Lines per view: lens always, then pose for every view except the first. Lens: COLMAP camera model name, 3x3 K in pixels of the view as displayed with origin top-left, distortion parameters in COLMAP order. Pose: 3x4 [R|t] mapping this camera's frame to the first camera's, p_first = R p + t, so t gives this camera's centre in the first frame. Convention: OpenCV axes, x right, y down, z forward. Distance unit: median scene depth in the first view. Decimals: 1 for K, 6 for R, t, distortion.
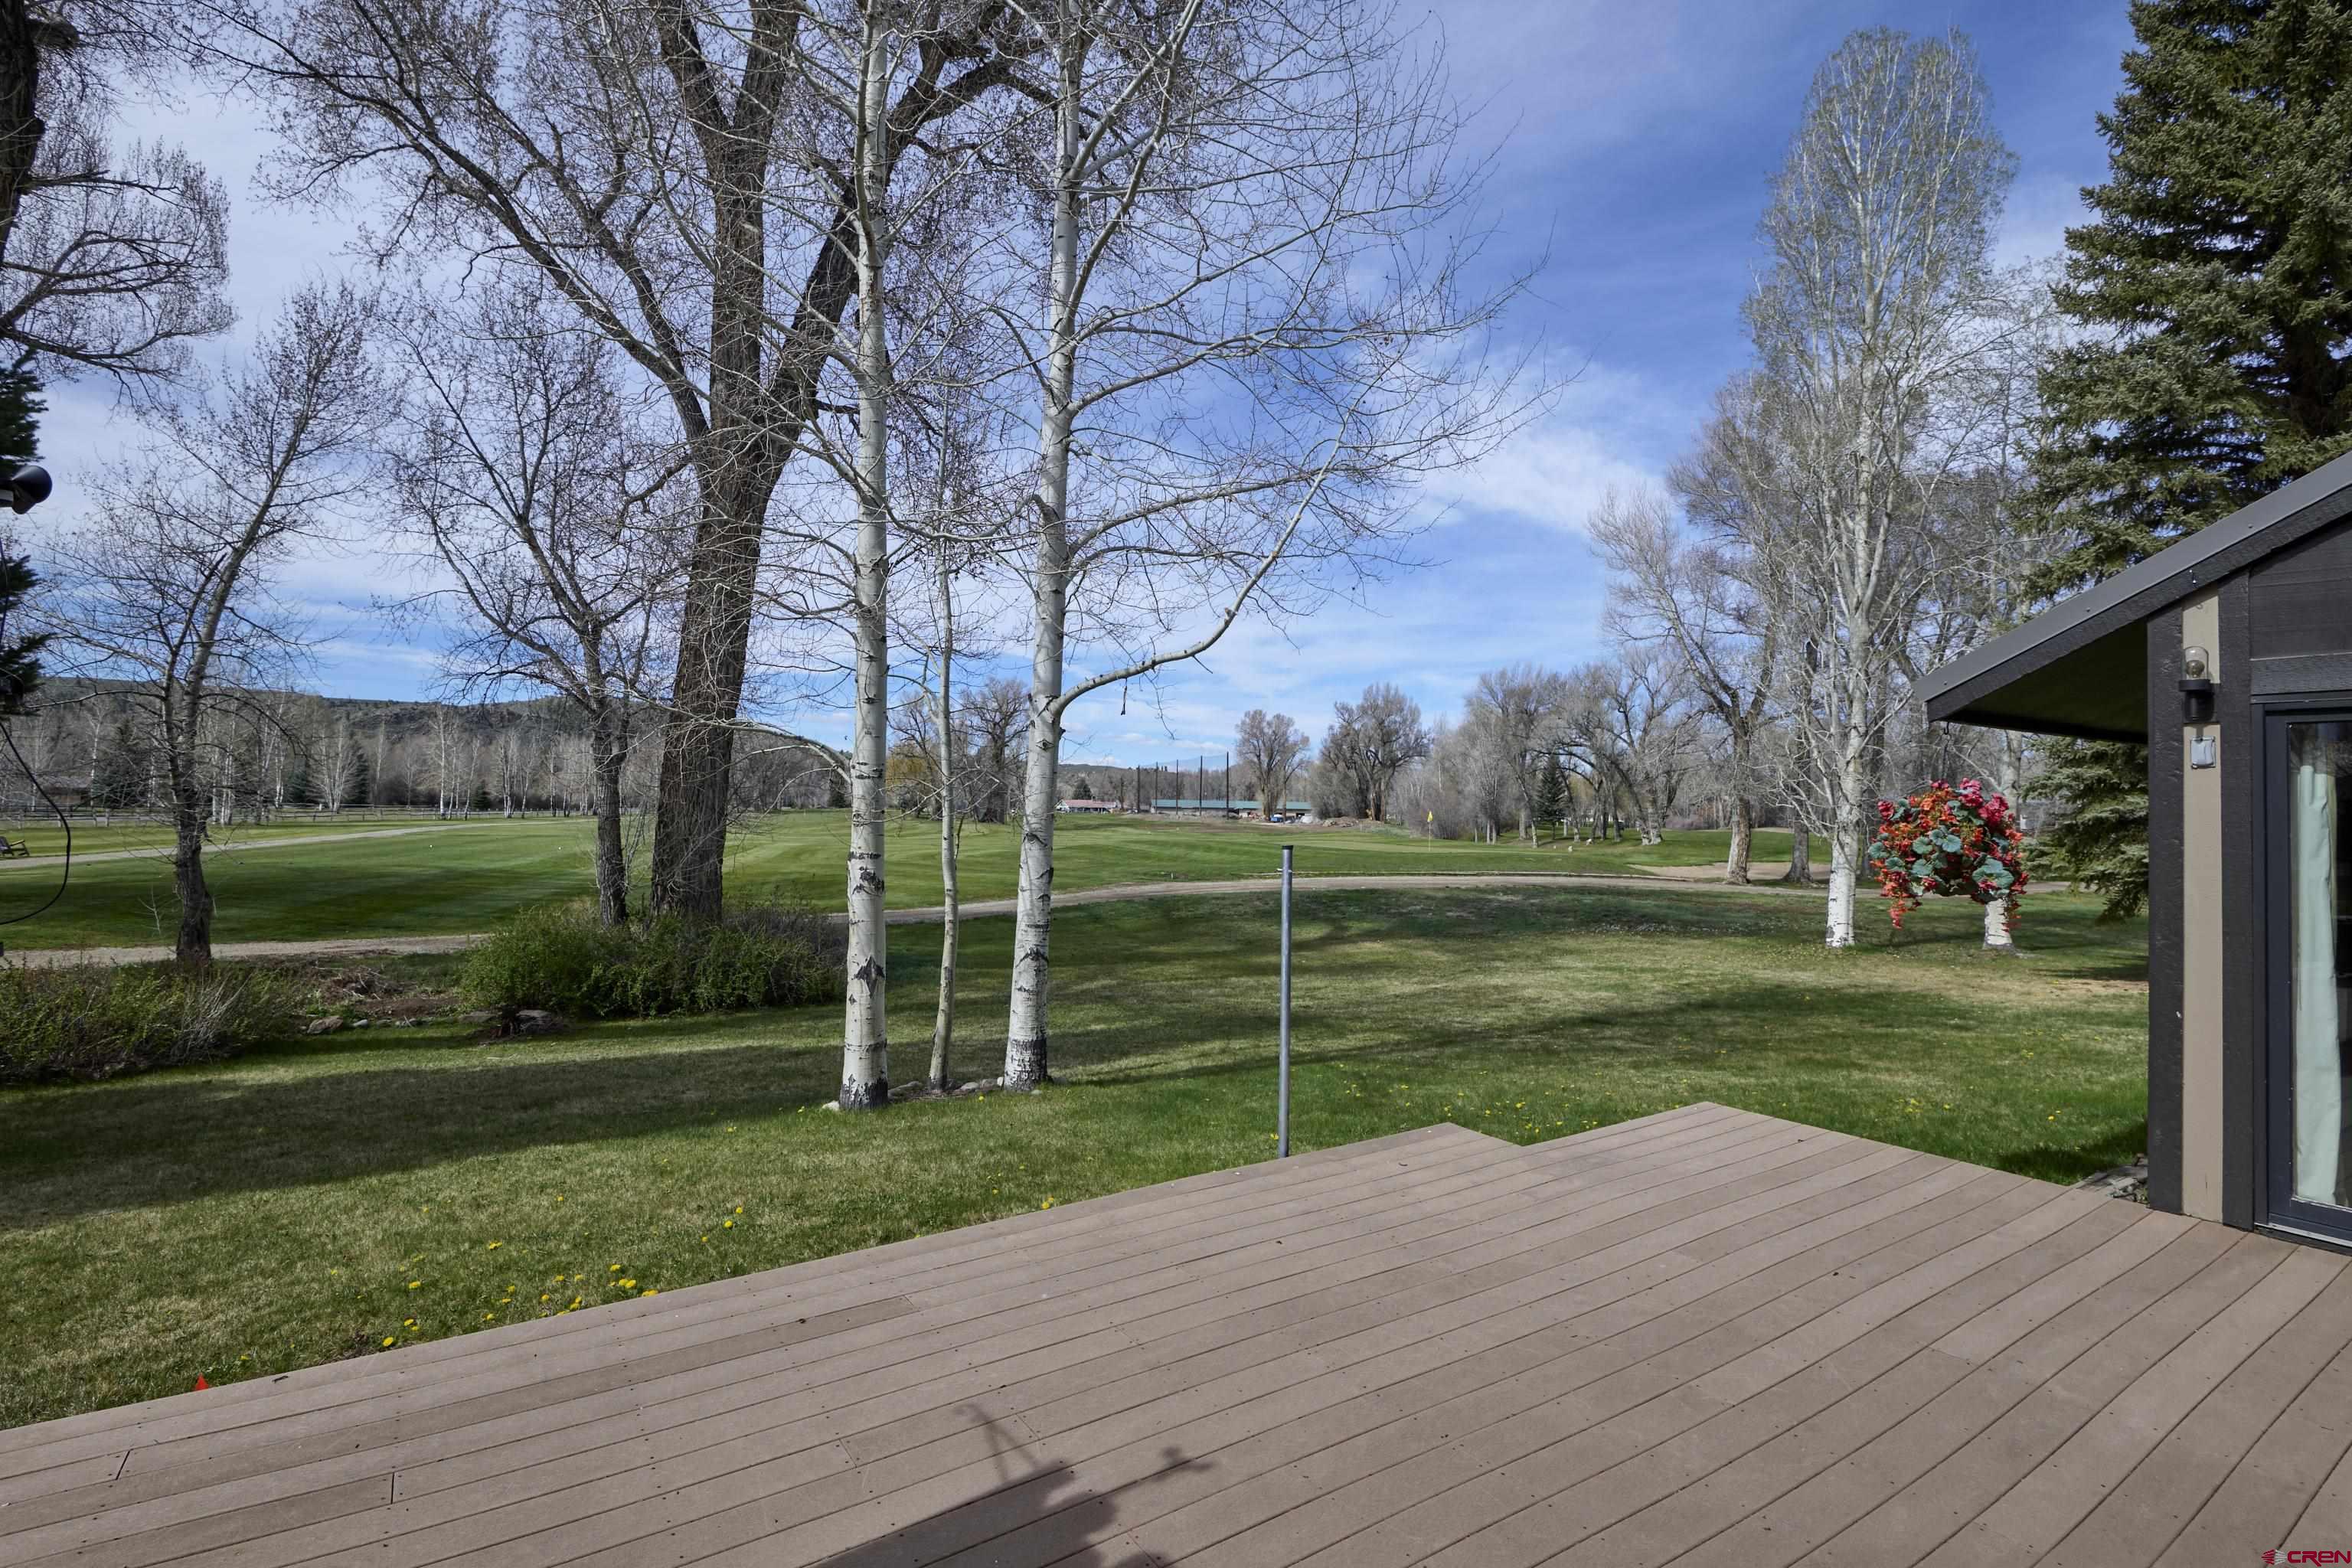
lens RADIAL K [[1096.7, 0, 1160.6], [0, 1096.7, 772.9], [0, 0, 1]] dist [-0.005950, -0.000151]
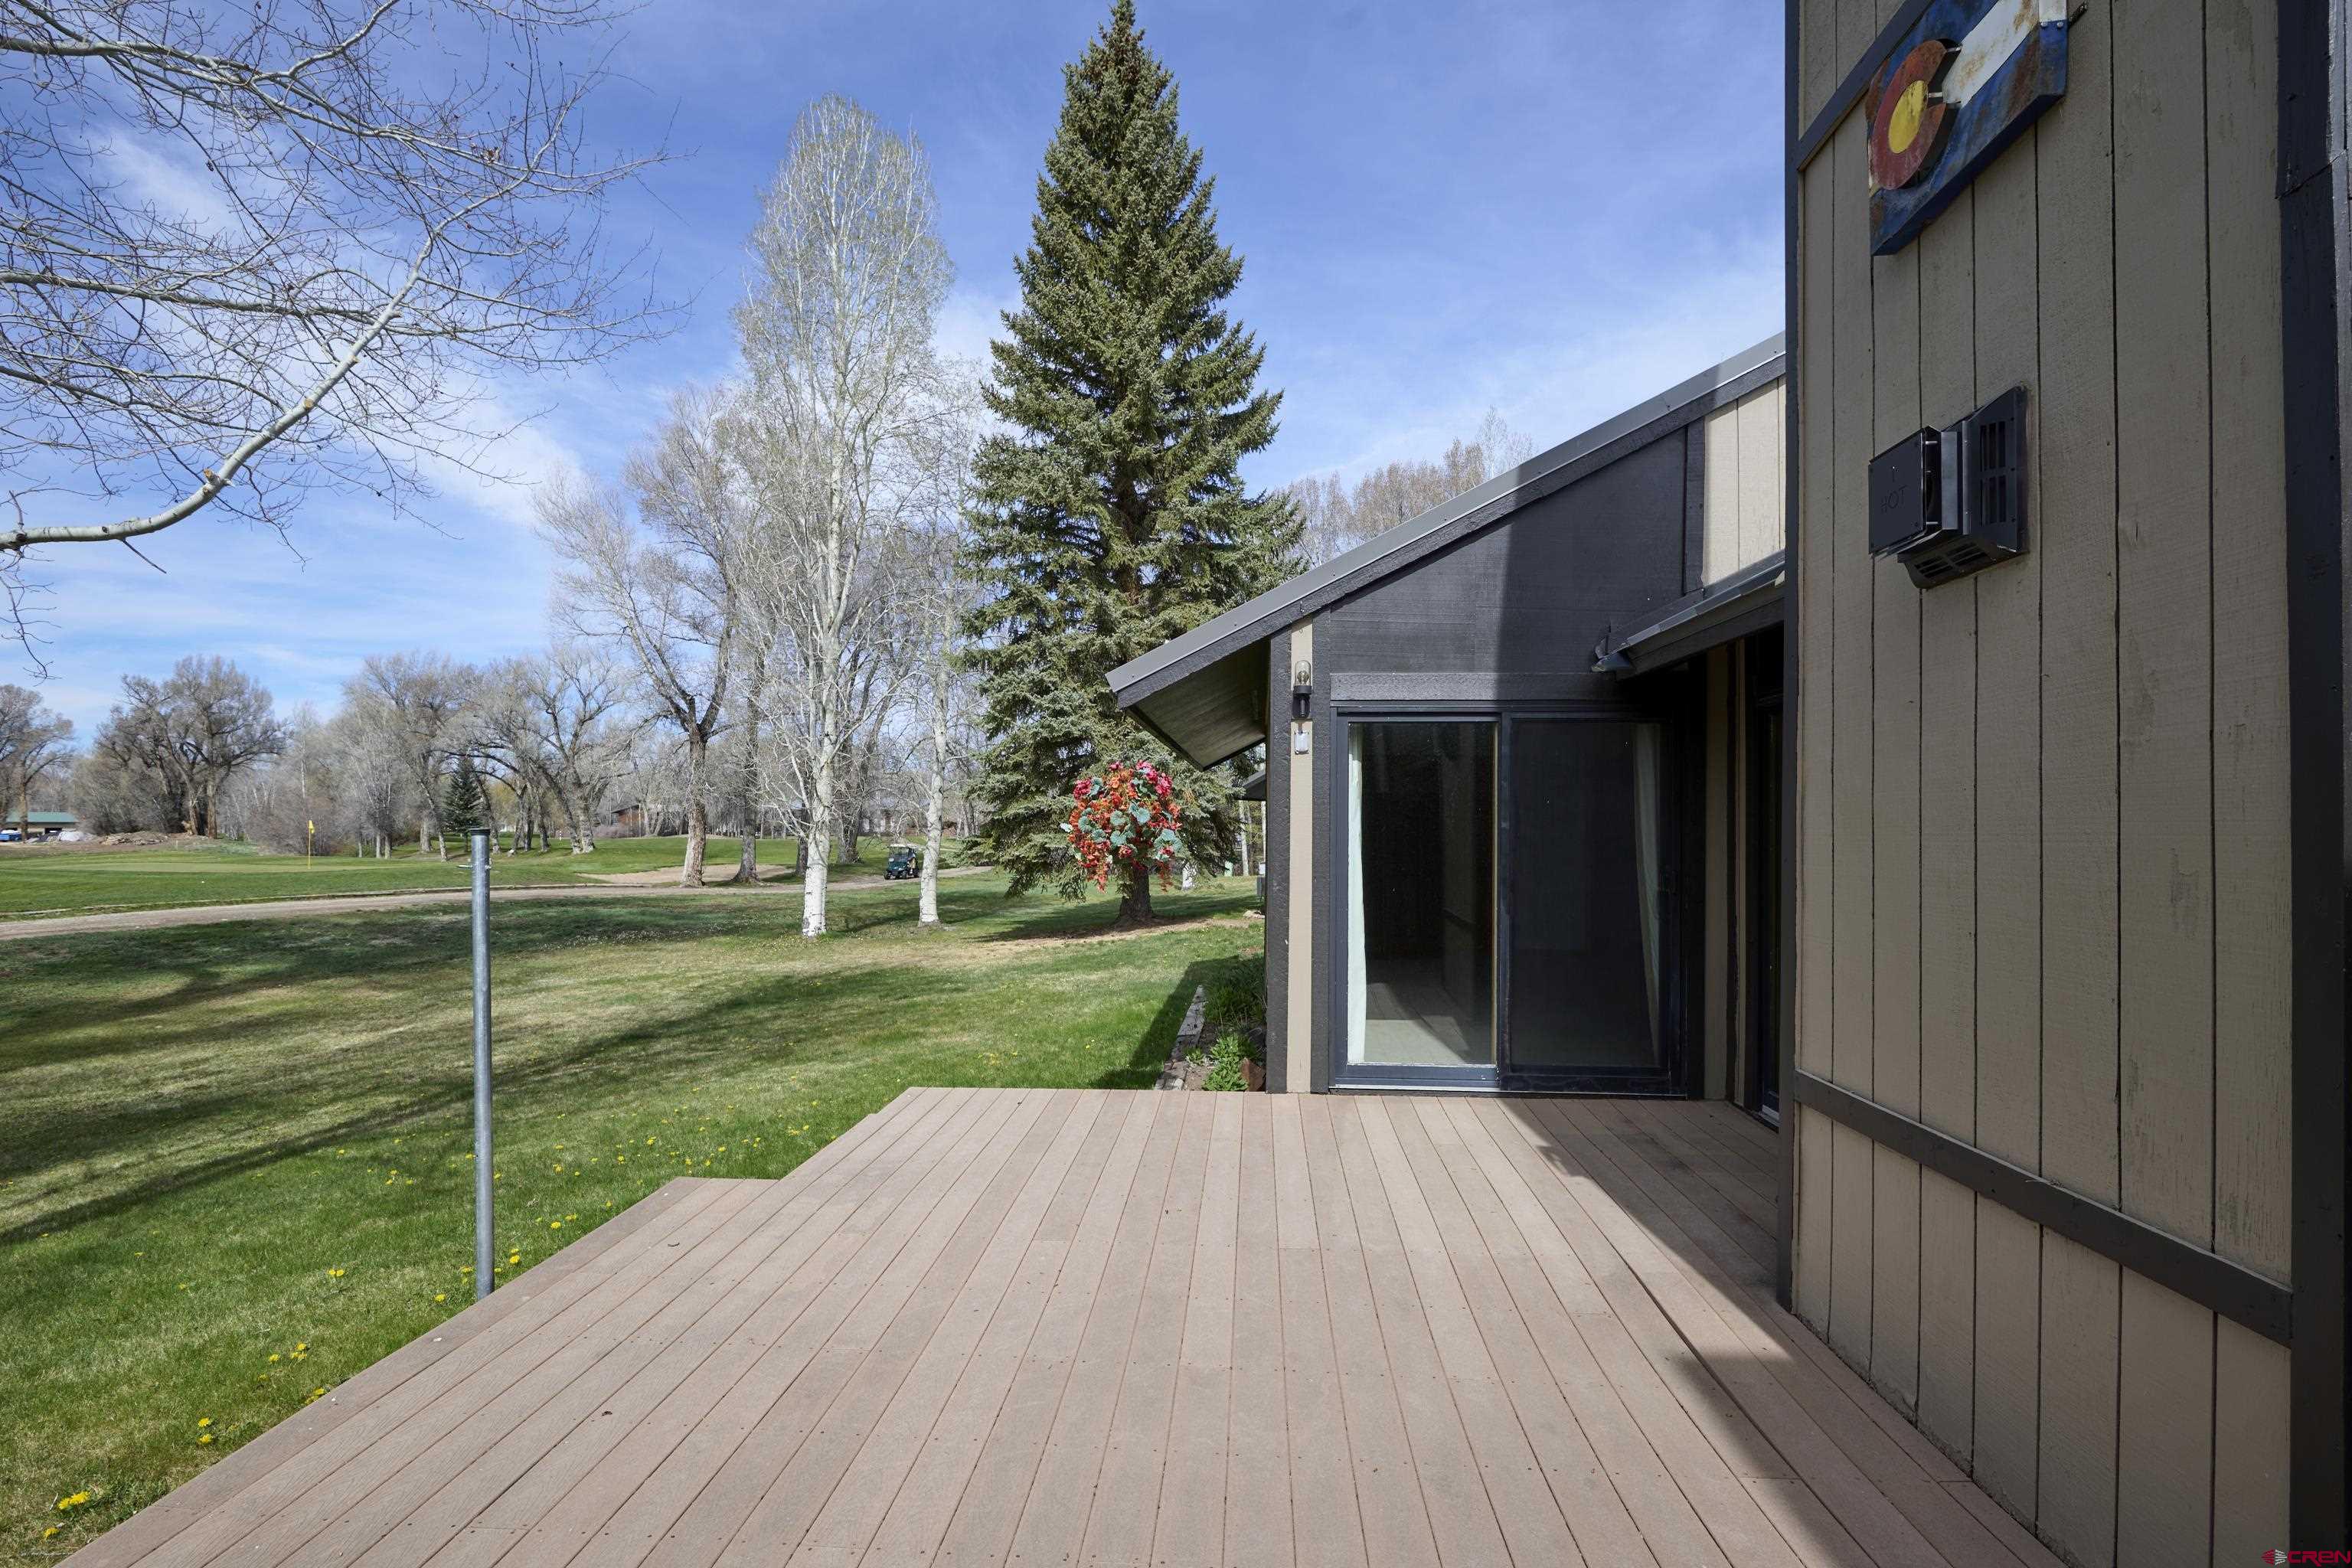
lens RADIAL K [[1096.7, 0, 1168.1], [0, 1096.7, 821.2], [0, 0, 1]] dist [-0.005950, -0.000151]
pose [[0.602965, -0.010642, 0.797696, -0.047893], [-0.018122, 0.999470, 0.027033, 0.010447], [-0.797562, -0.030756, 0.602453, 0.077480]]
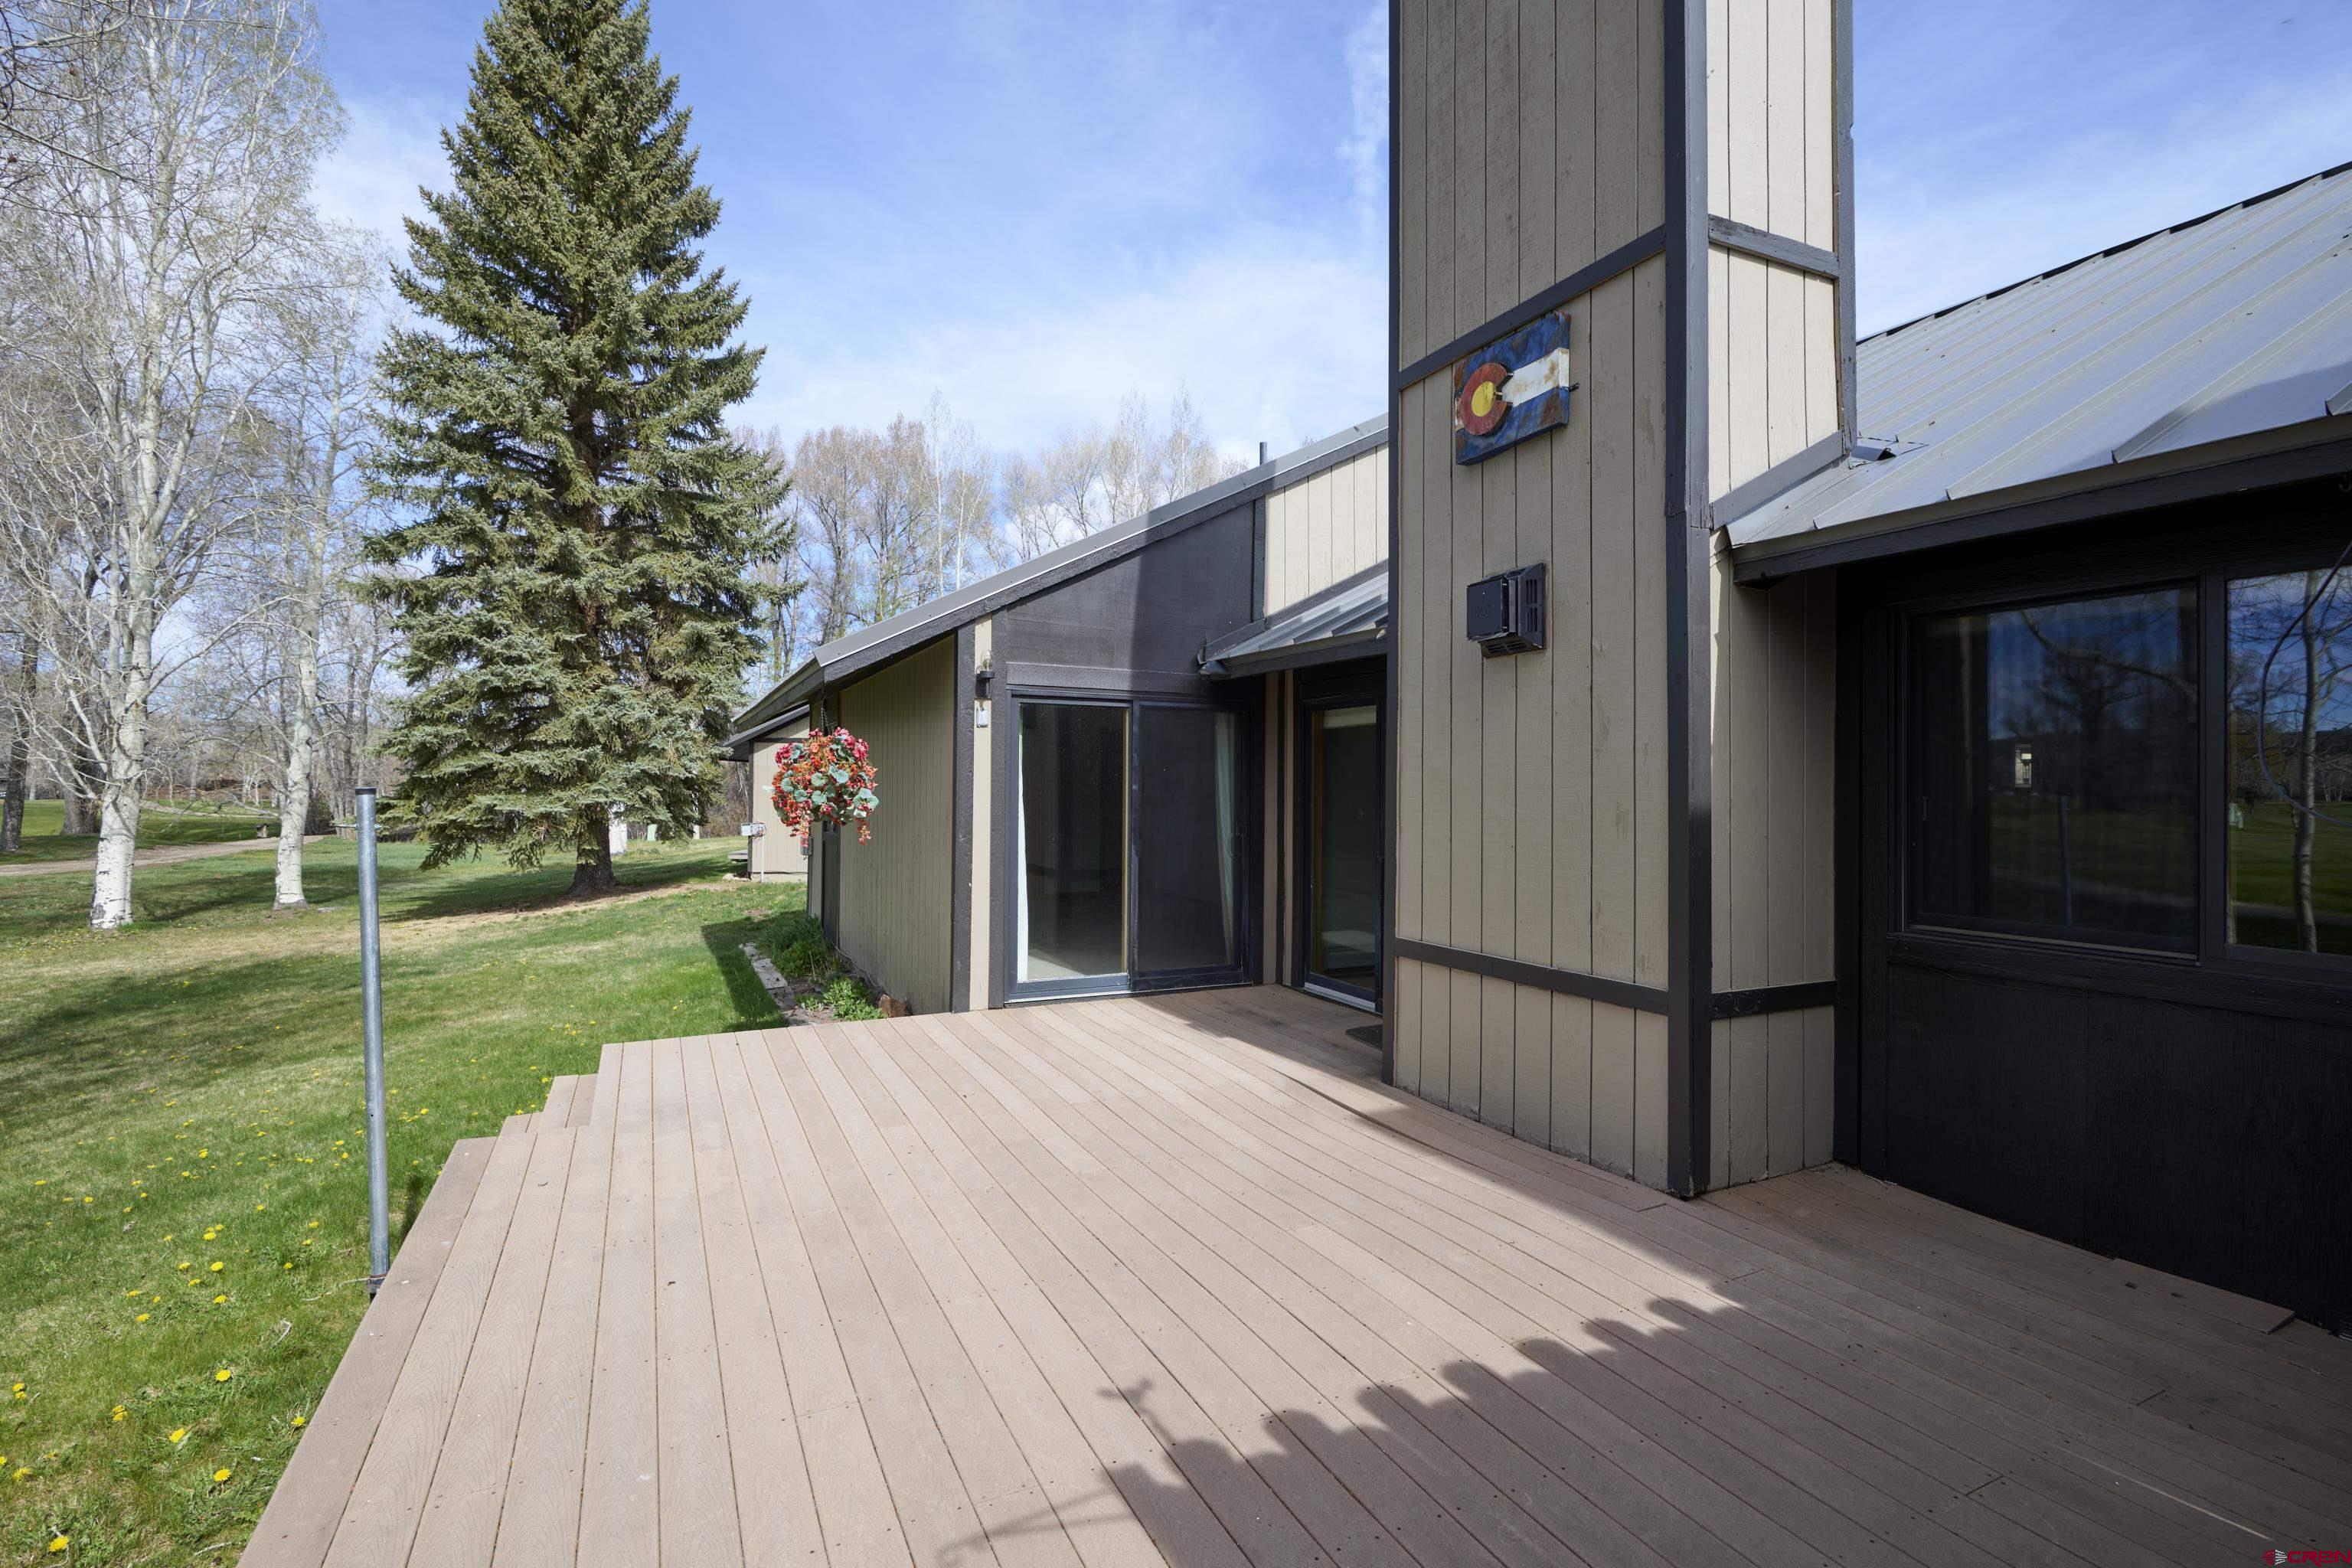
lens RADIAL K [[1096.7, 0, 1164.4], [0, 1096.7, 778.9], [0, 0, 1]] dist [-0.005950, -0.000151]
pose [[0.119887, -0.005183, 0.992774, -0.141298], [-0.034609, 0.999357, 0.009397, 0.011044], [-0.992184, -0.035486, 0.119631, 0.129151]]
